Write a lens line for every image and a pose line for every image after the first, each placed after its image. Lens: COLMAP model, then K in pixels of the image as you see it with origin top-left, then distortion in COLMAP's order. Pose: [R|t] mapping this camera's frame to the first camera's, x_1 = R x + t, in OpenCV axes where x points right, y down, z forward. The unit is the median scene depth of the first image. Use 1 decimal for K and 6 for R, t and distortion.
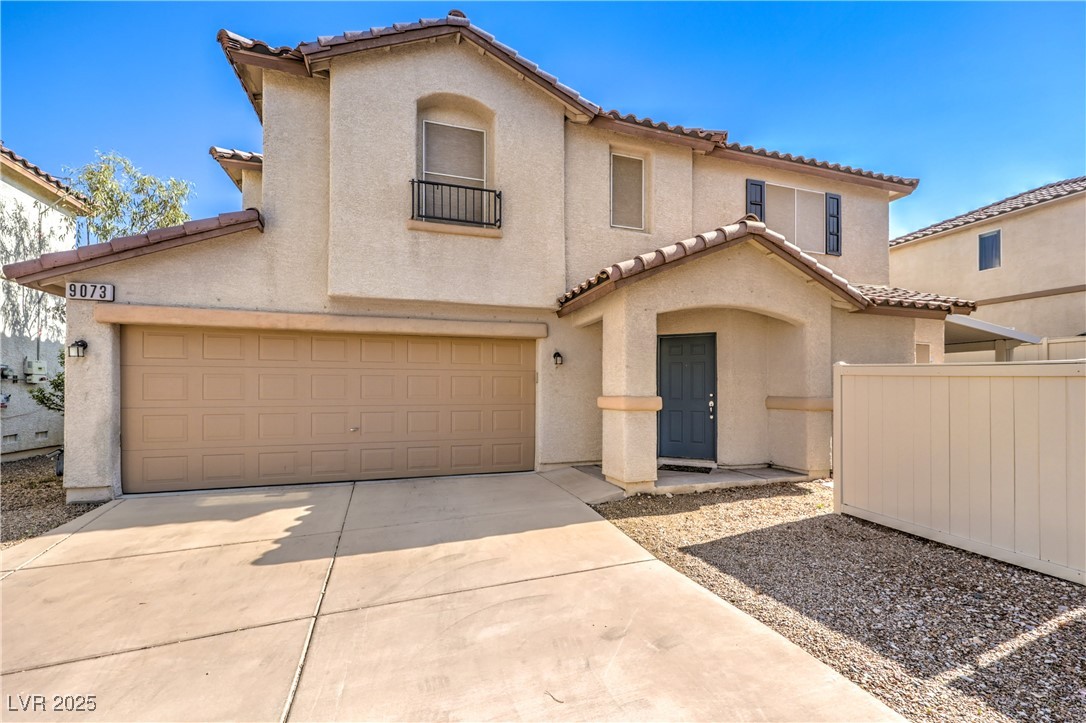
lens RADIAL K [[442.3, 0, 542.2], [0, 442.3, 371.3], [0, 0, 1]] dist [-0.000344, 0.000063]
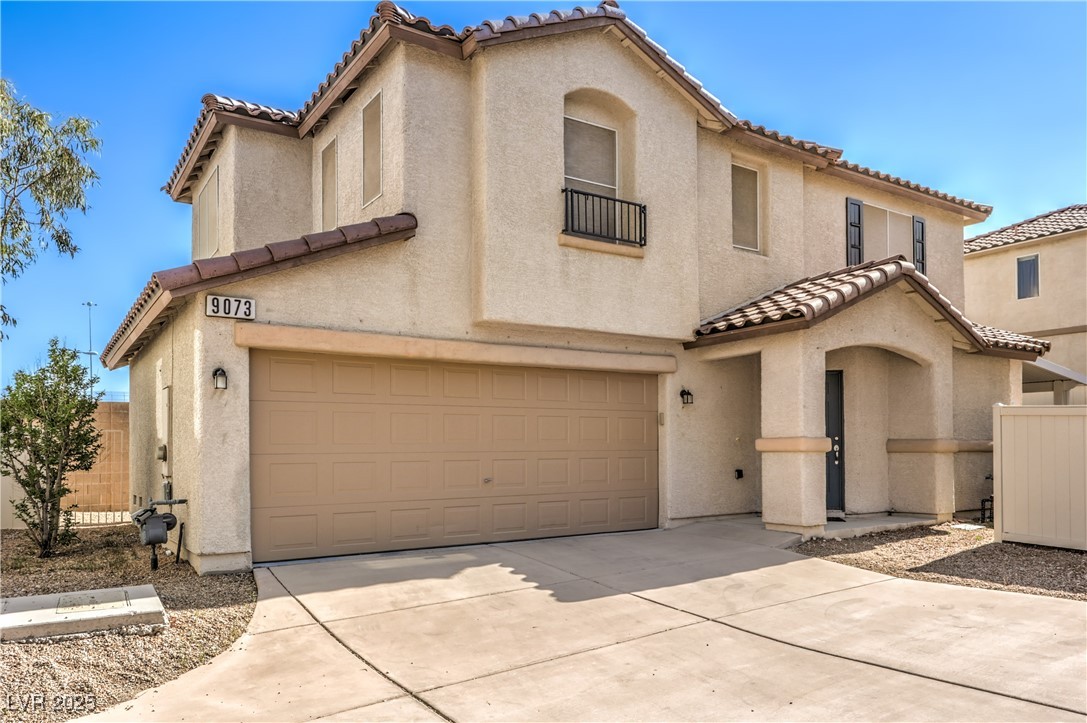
lens RADIAL K [[737.9, 0, 540.4], [0, 737.9, 404.9], [0, 0, 1]] dist [0.008243, -0.002266]
pose [[0.965199, 0.007738, 0.261402, -0.696731], [-0.003759, 0.999869, -0.015716, 0.012188], [-0.261490, 0.014187, 0.965102, -0.362696]]
